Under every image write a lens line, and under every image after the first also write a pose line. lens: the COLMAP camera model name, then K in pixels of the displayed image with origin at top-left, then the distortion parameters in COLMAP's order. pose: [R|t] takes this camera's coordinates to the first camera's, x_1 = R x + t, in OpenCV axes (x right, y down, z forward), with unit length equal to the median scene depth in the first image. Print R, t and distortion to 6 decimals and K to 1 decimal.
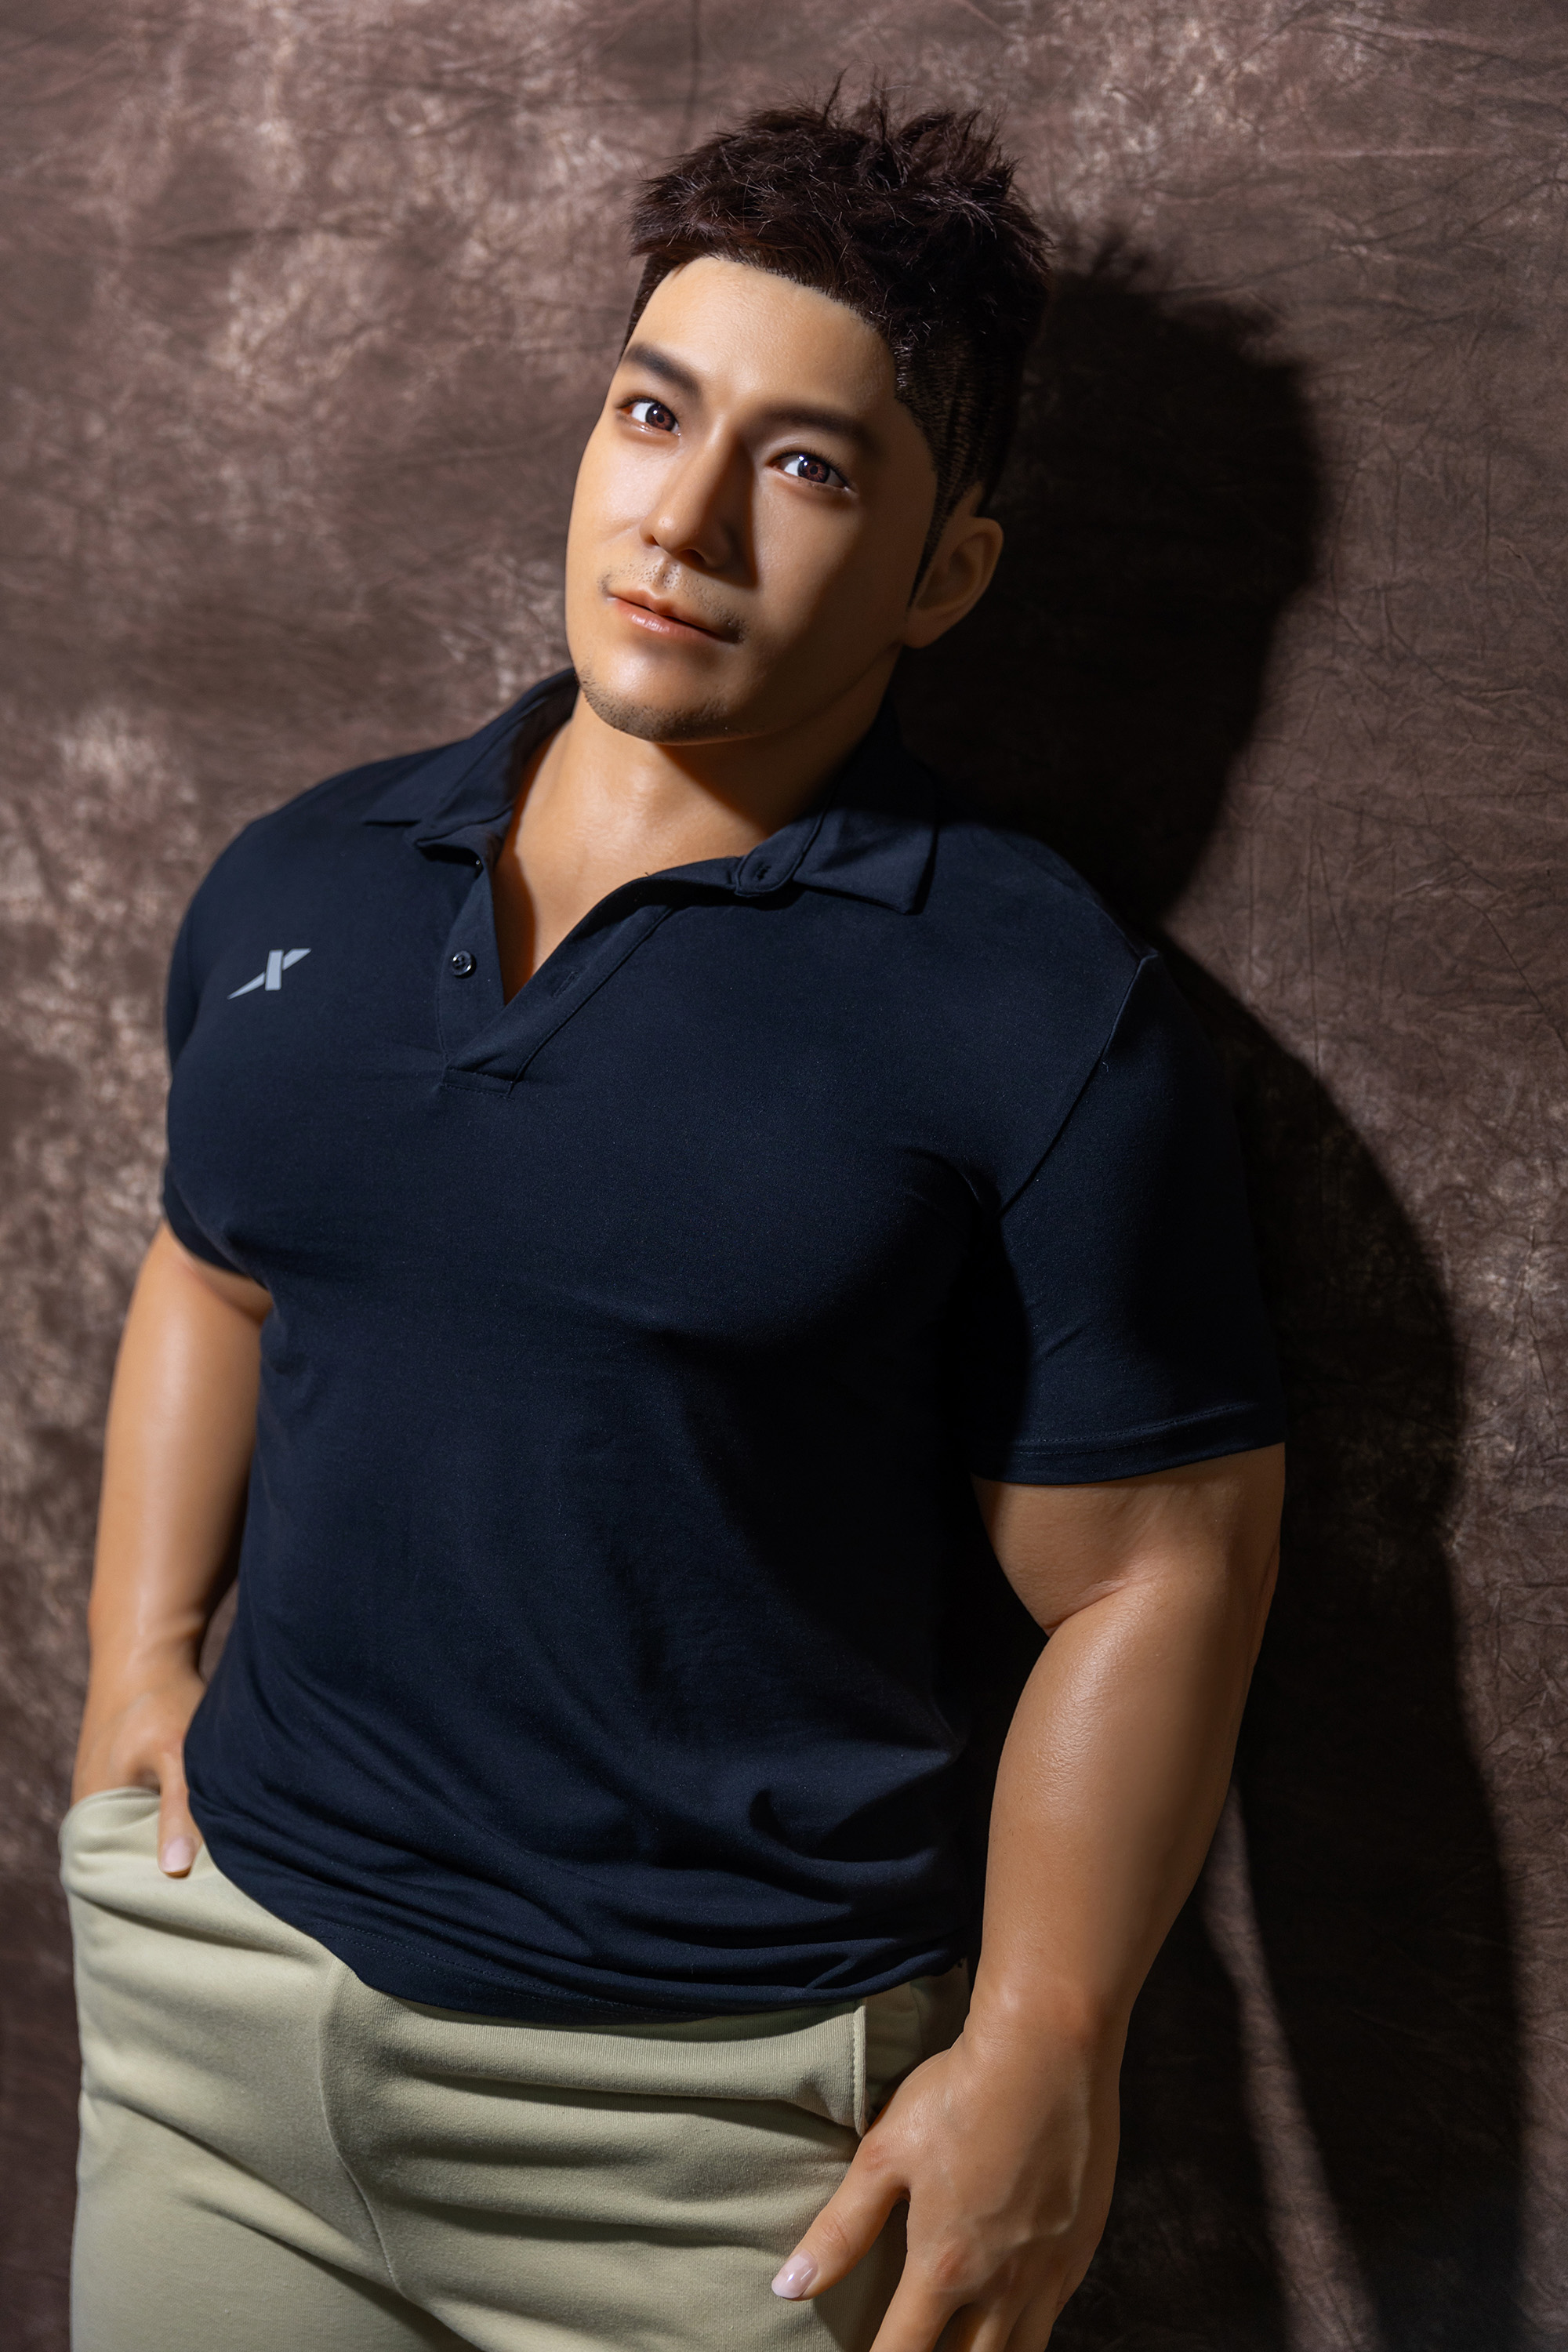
lens RADIAL K [[2869.3, 0, 796.6], [0, 2869.3, 1182.9], [0, 0, 1]] dist [0.004261, 0.000000]
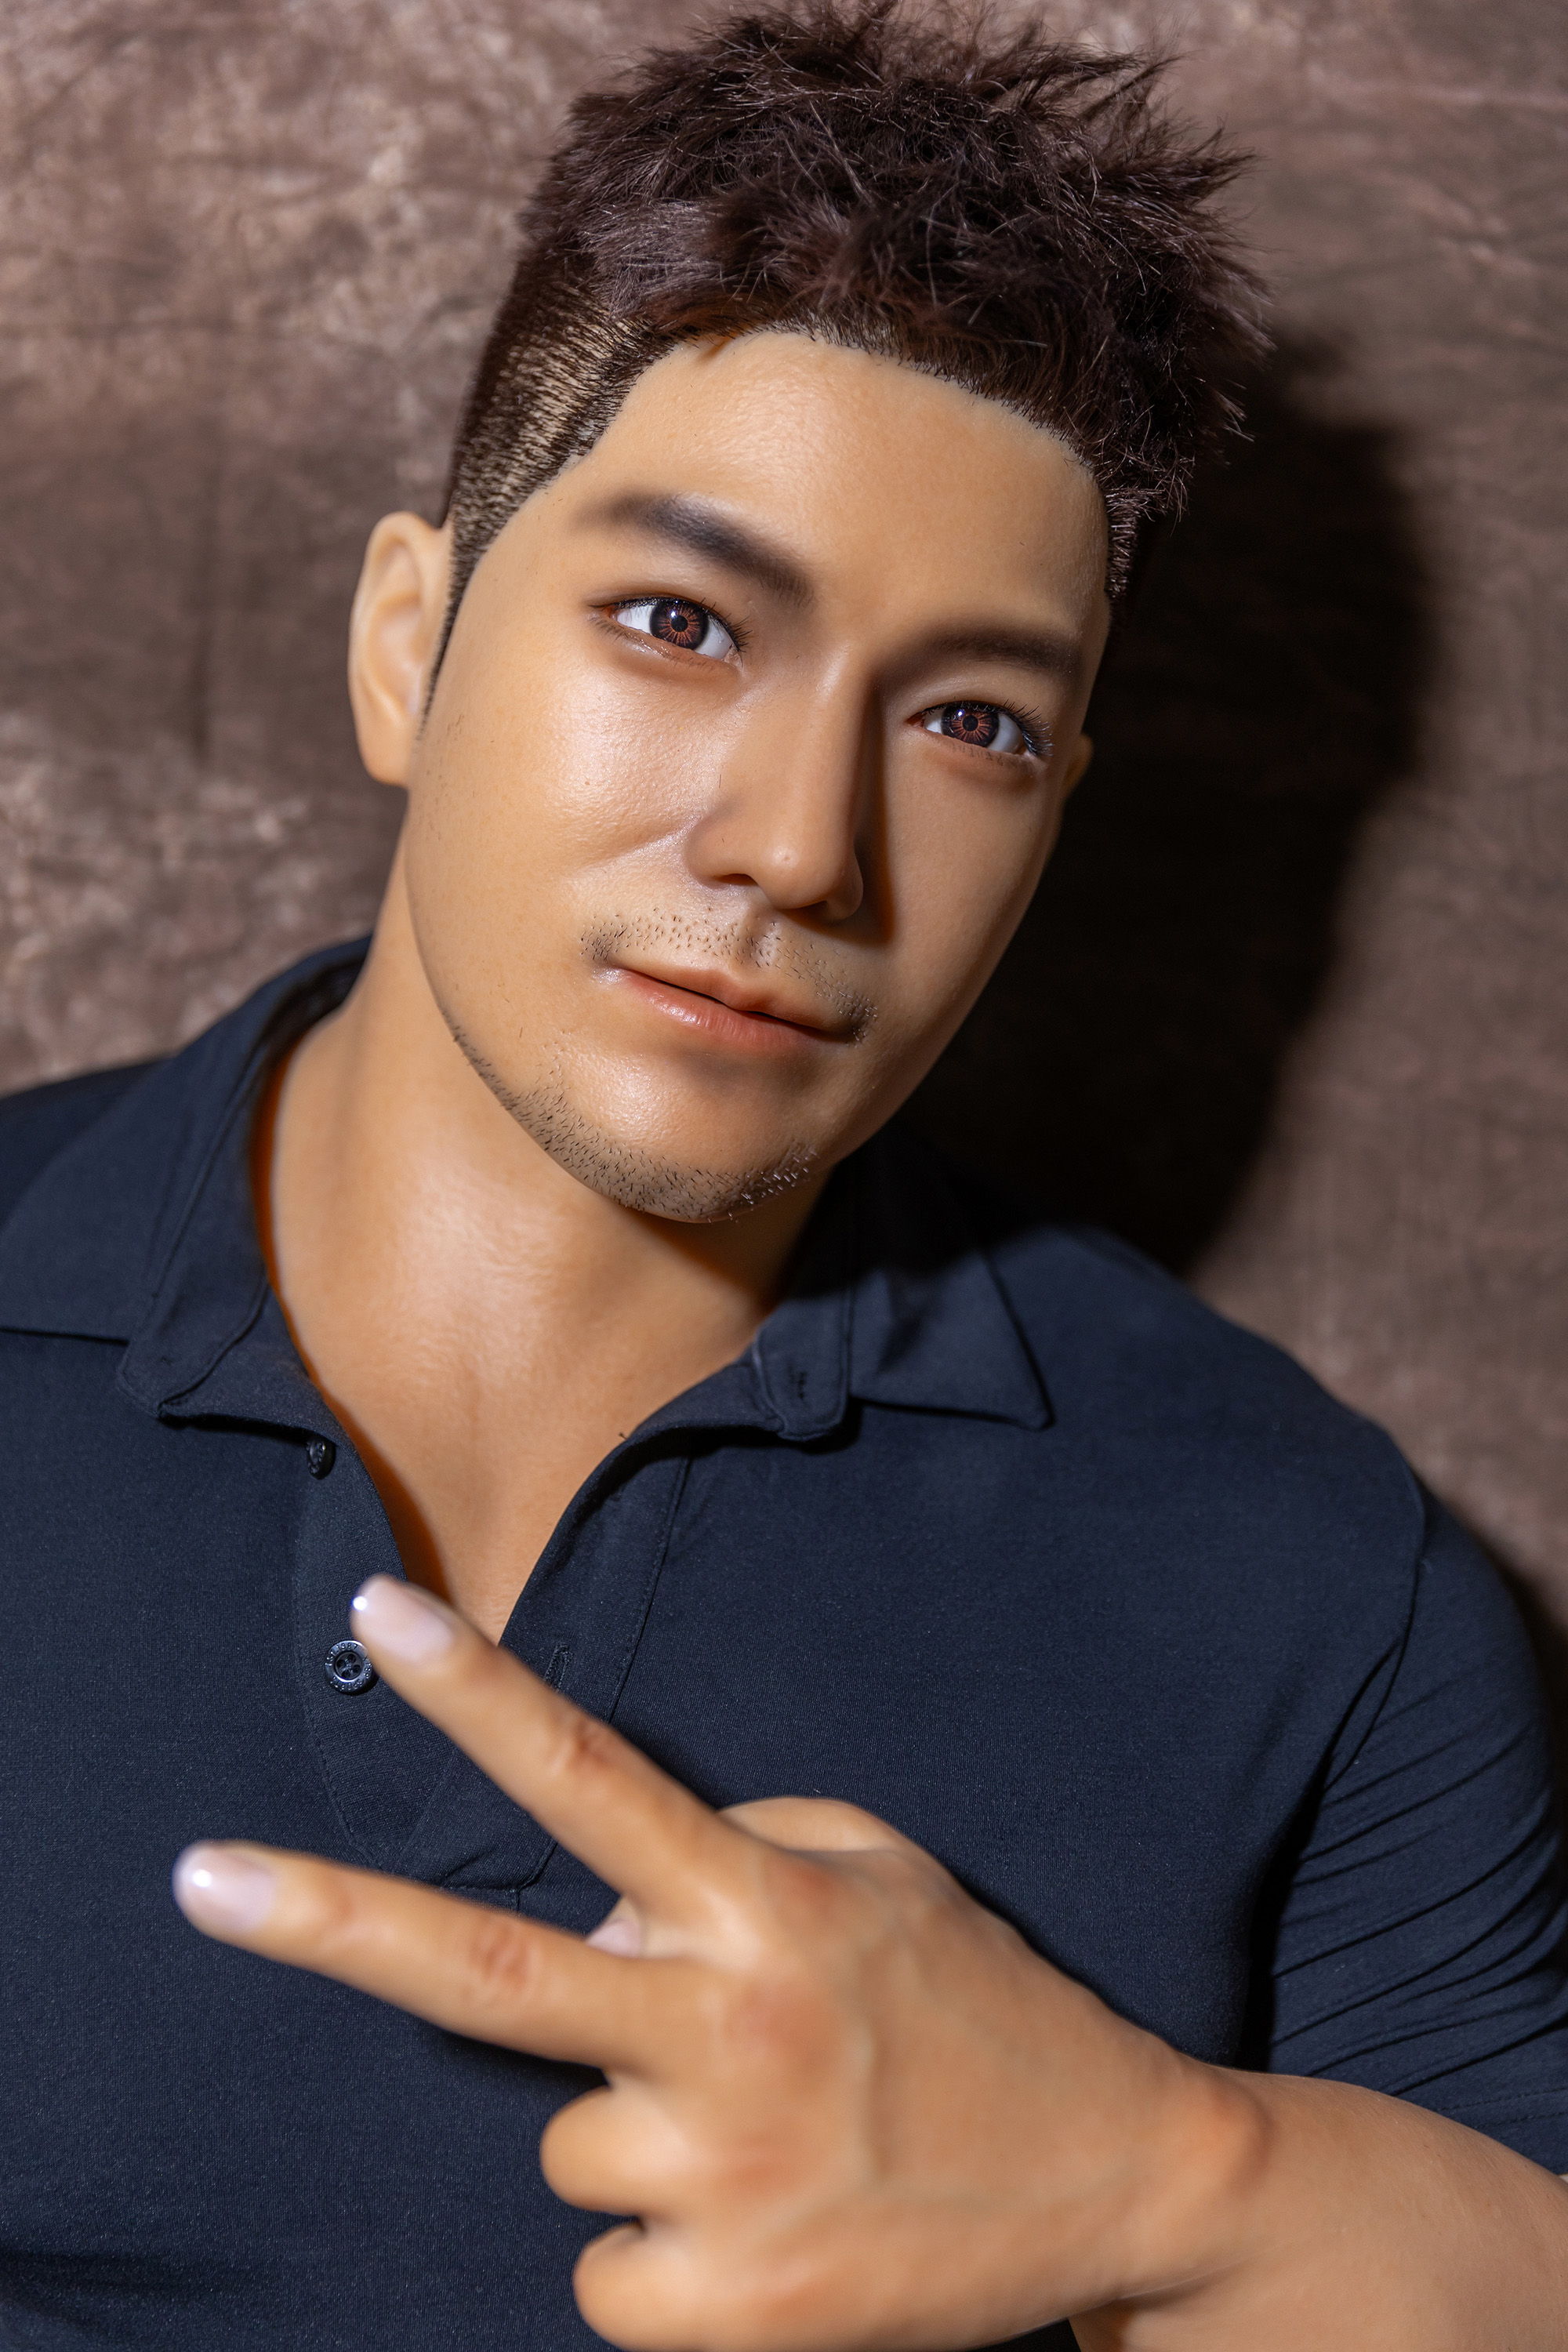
lens RADIAL K [[3361.2, 0, 796.1], [0, 3361.2, 1195.2], [0, 0, 1]] dist [0.003327, 0.000000]
pose [[0.886026, -0.113909, 0.449425, -0.292576], [0.072492, 0.991463, 0.108378, -0.208888], [-0.457933, -0.063446, 0.886720, 0.396659]]
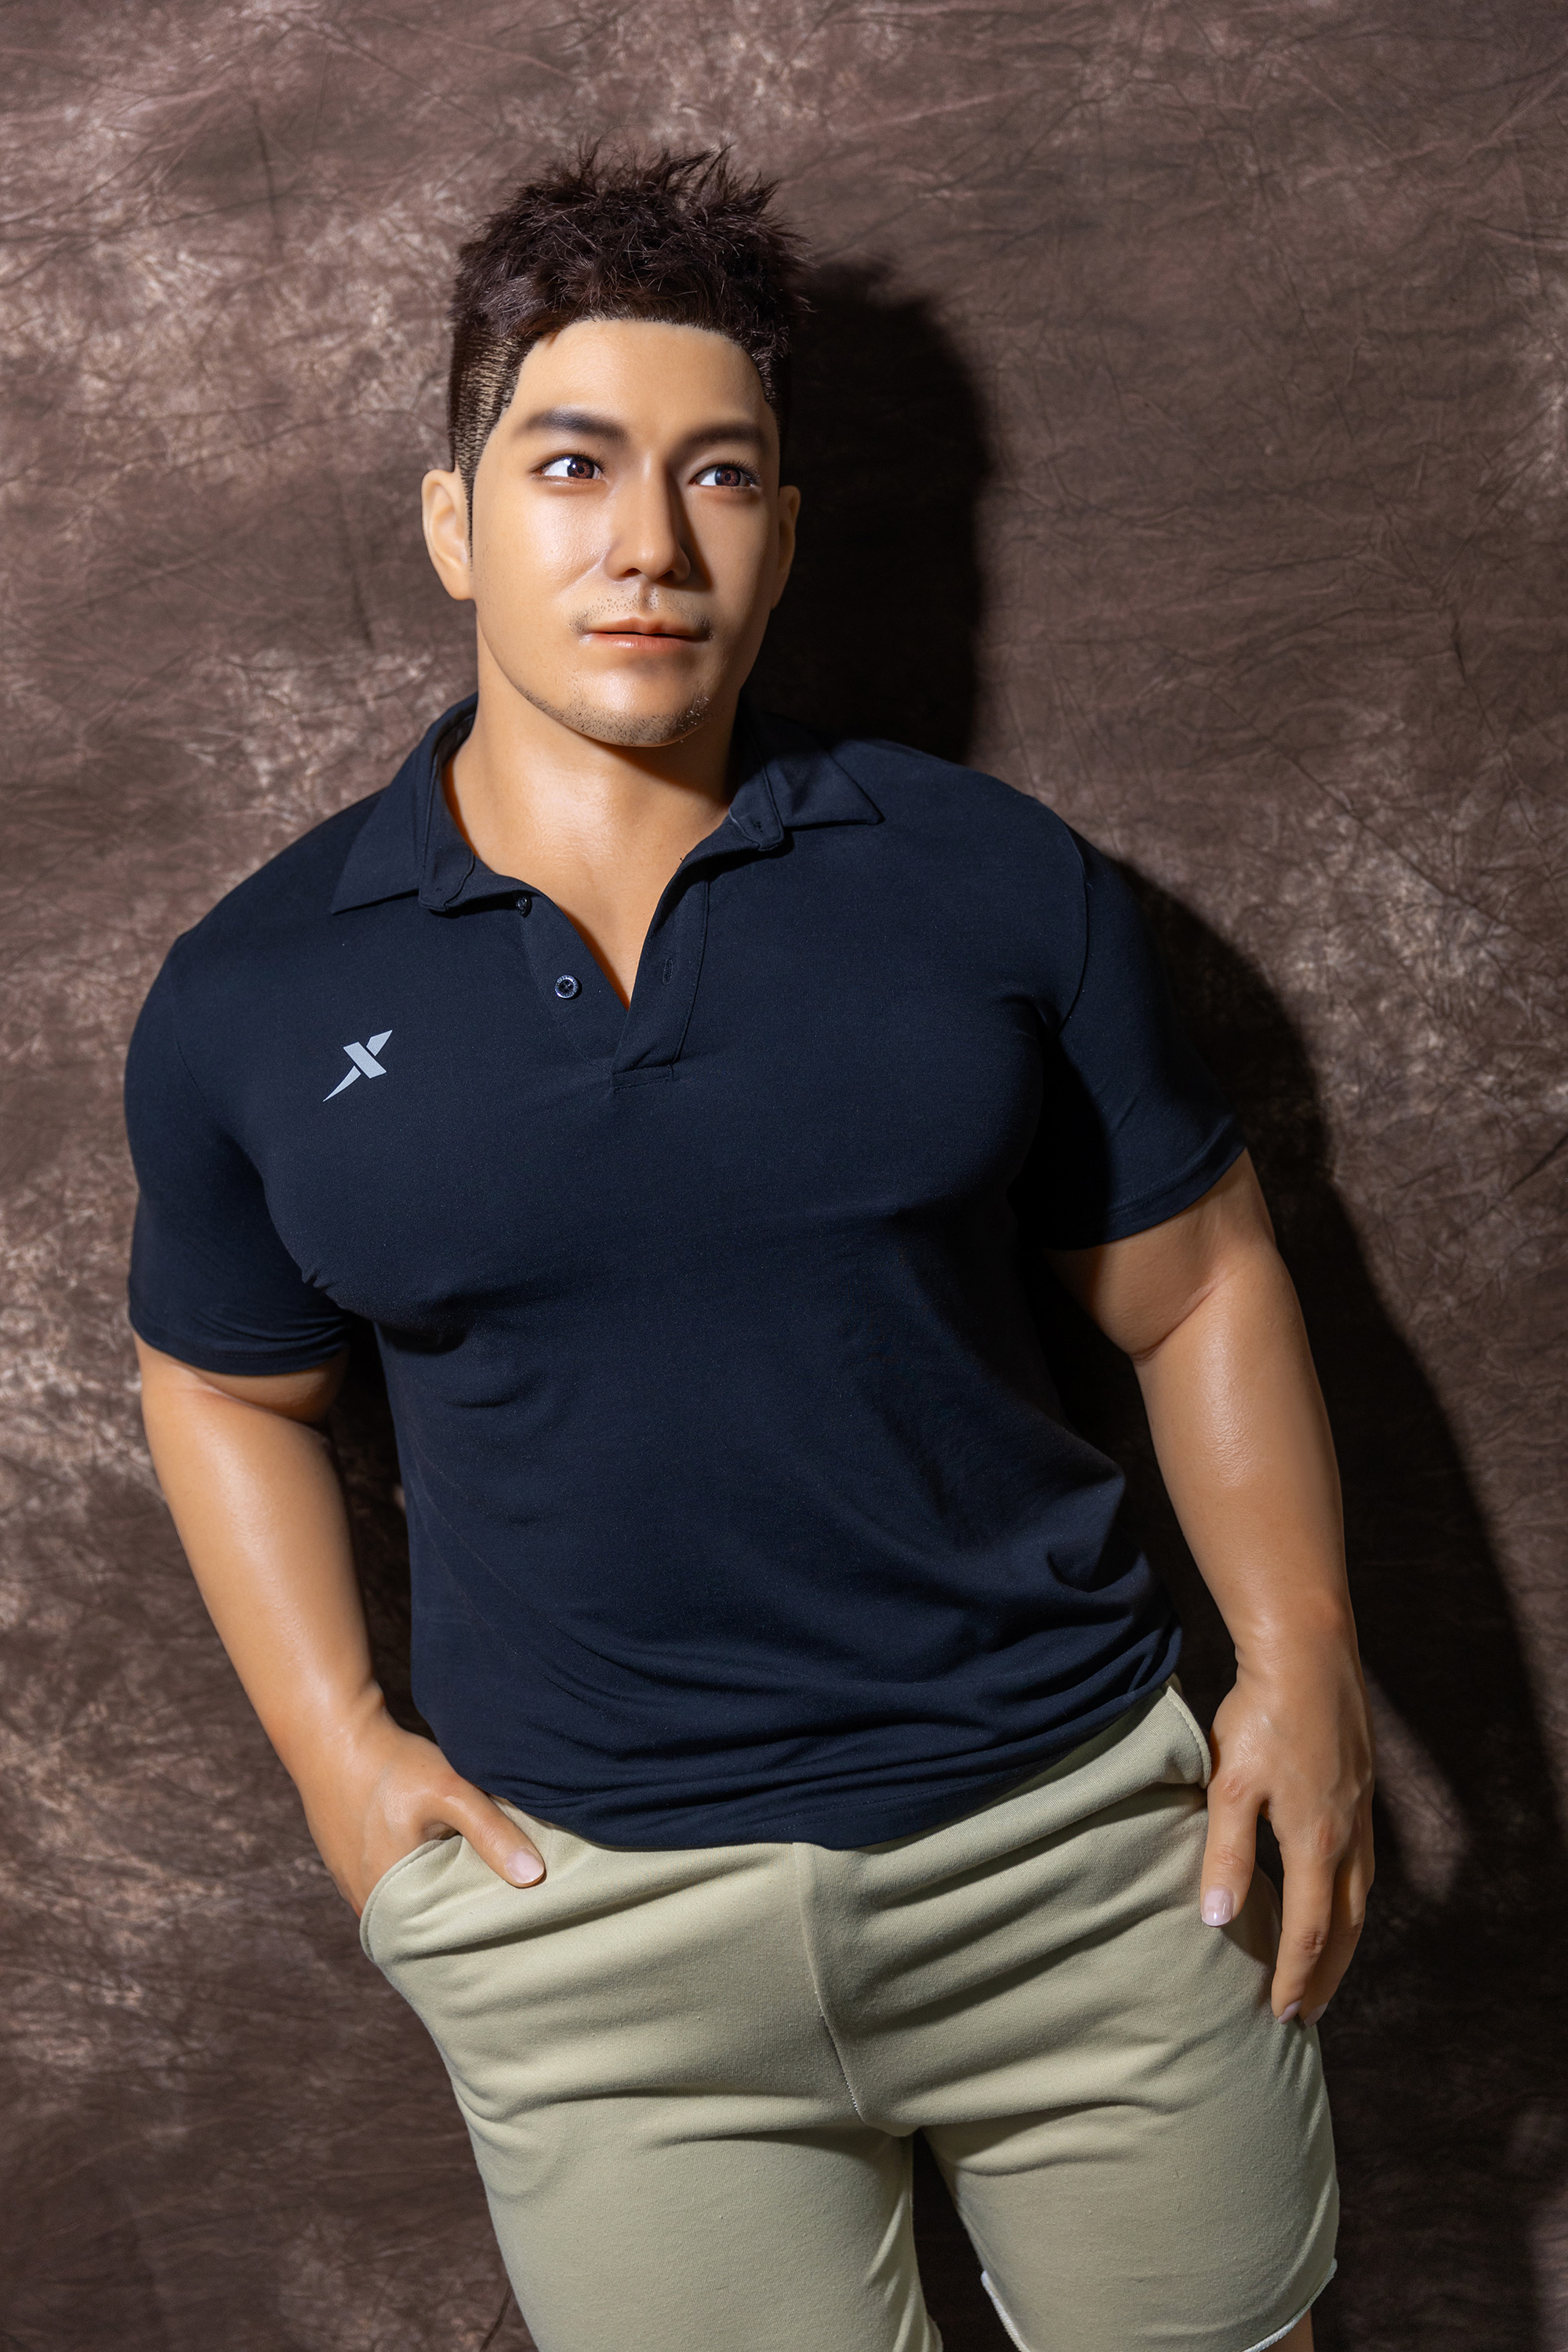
lens RADIAL K [[2984.9, 0, 790.9], [0, 2984.9, 1220.5], [0, 0, 1]] dist [-0.009387, 0.000000]
pose [[0.843006, -0.357934, 0.401528, -0.505698], [0.347489, 0.932183, 0.101423, -0.073849], [-0.410600, 0.054027, 0.910214, -0.079787]]
